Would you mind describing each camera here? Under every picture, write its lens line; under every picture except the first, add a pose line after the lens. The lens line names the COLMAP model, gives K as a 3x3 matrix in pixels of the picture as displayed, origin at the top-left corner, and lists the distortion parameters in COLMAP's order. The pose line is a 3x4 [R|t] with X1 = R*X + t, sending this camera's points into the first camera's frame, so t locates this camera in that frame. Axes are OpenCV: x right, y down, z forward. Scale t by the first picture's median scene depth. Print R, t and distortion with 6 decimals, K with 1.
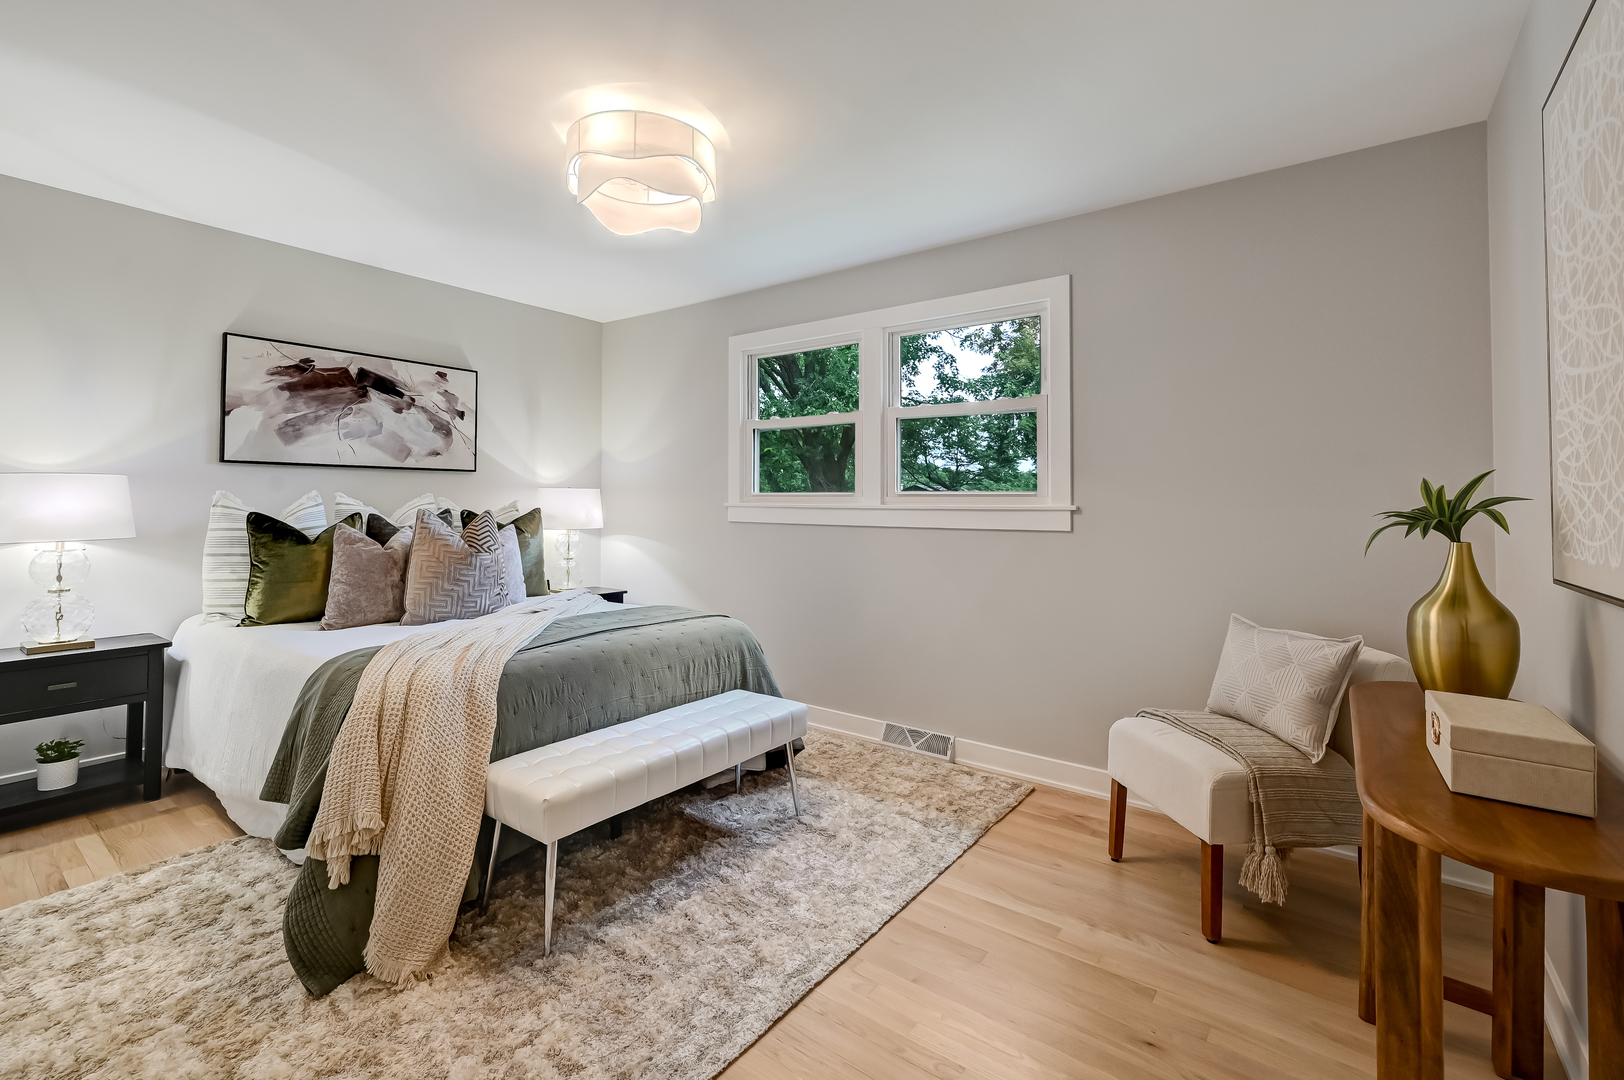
lens RADIAL K [[709.4, 0, 853.2], [0, 709.4, 491.8], [0, 0, 1]] dist [-0.001824, -0.000192]
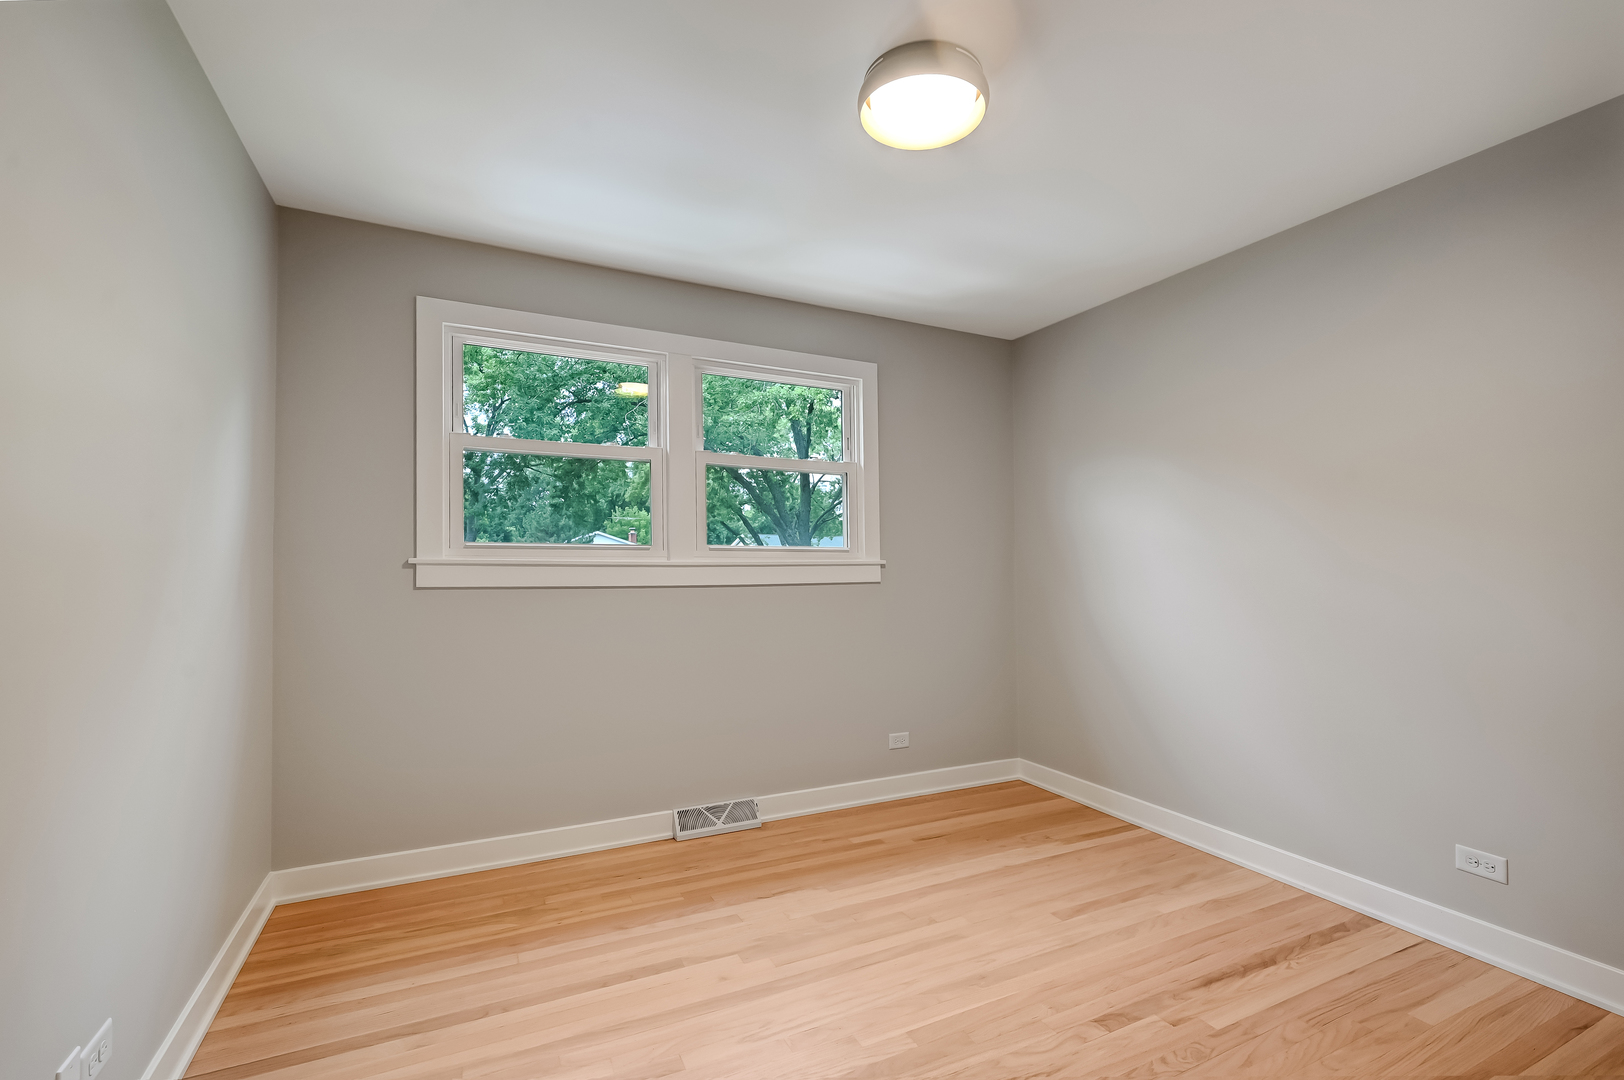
lens RADIAL K [[685.3, 0, 812.8], [0, 685.3, 547.6], [0, 0, 1]] dist [0.000031, -0.000063]
pose [[0.481182, 0.009655, 0.876568, -0.744428], [-0.017011, 0.999854, -0.001675, 0.002196], [-0.876456, -0.014105, 0.481276, 0.551472]]
